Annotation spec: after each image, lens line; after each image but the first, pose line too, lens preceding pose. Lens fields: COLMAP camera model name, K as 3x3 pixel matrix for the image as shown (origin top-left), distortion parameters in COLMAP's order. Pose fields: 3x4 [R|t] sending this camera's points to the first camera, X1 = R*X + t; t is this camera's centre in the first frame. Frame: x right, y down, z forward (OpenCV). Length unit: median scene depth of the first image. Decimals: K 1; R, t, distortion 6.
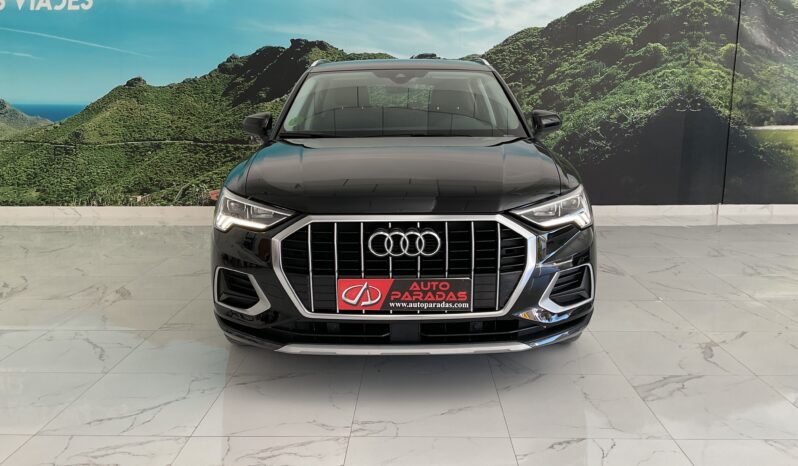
lens RADIAL K [[652.3, 0, 397.6], [0, 652.3, 239.3], [0, 0, 1]] dist [0.054167, -0.103703]
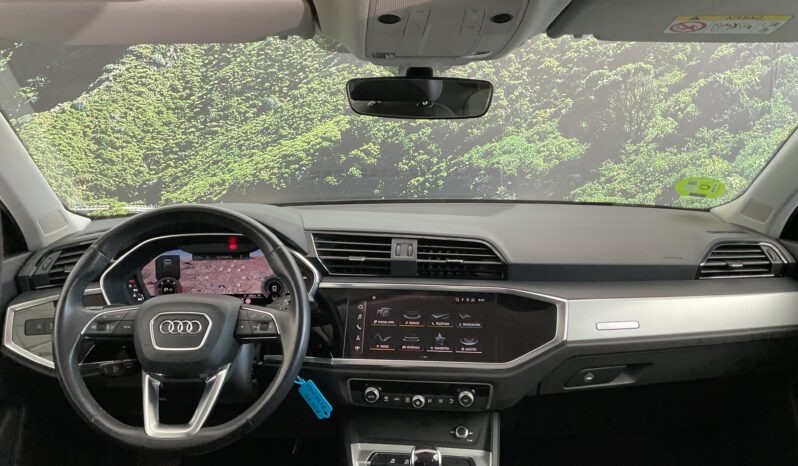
lens RADIAL K [[659.8, 0, 394.0], [0, 659.8, 227.2], [0, 0, 1]] dist [0.069951, -0.139841]
pose [[0.999481, -0.009109, 0.030914, 0.010901], [0.008929, 0.999942, 0.005965, -0.140201], [-0.030966, -0.005685, 0.999504, 0.583170]]
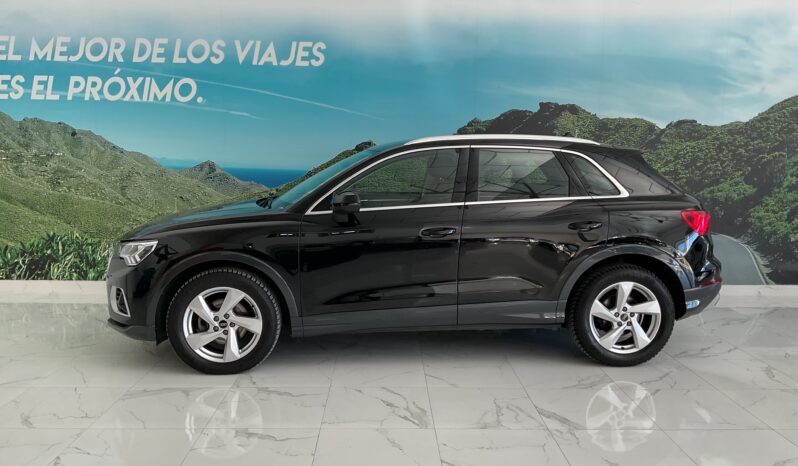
lens RADIAL K [[659.8, 0, 397.4], [0, 659.8, 235.4], [0, 0, 1]] dist [0.069951, -0.139841]
pose [[0.998911, 0.010014, 0.045567, -0.401990], [-0.006611, 0.997219, -0.074227, -0.050187], [-0.046183, 0.073845, 0.996200, 0.101122]]
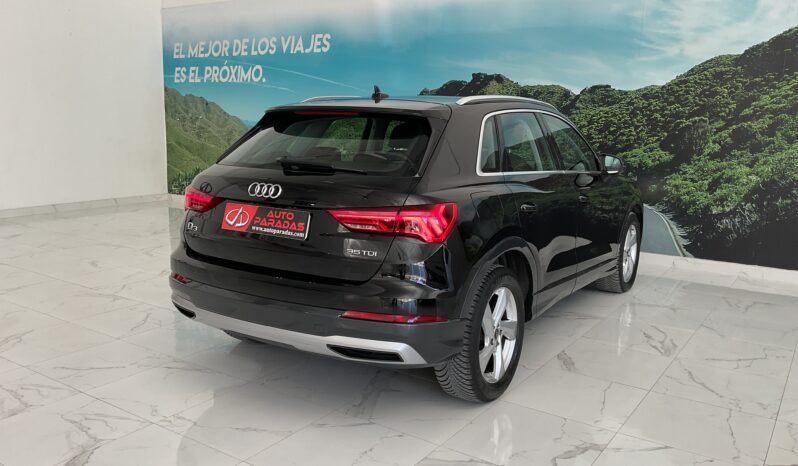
lens RADIAL K [[659.8, 0, 396.0], [0, 659.8, 236.3], [0, 0, 1]] dist [0.069951, -0.139841]
pose [[0.836416, 0.115418, -0.535805, 0.335988], [-0.129461, 0.991518, 0.011488, -0.041253], [0.532586, 0.059757, 0.844264, 0.049429]]
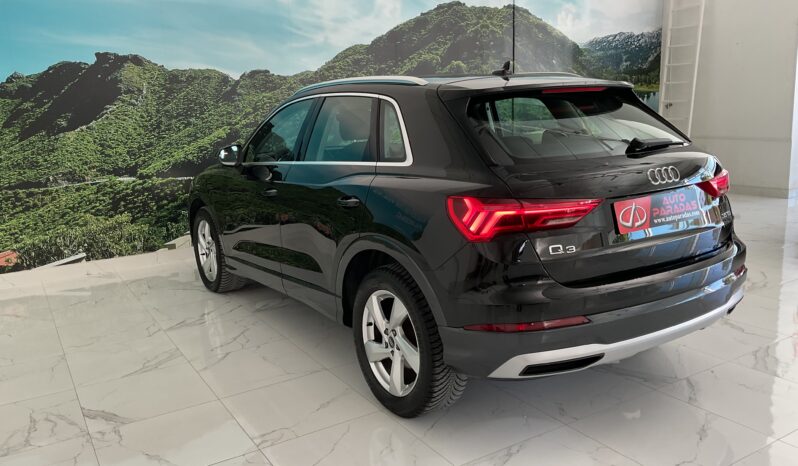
lens RADIAL K [[659.8, 0, 399.9], [0, 659.8, 235.1], [0, 0, 1]] dist [0.069951, -0.139841]
pose [[0.839427, -0.134308, 0.526616, -0.309226], [0.141964, 0.989528, 0.026078, -0.052559], [-0.524604, 0.052869, 0.849703, 0.123989]]
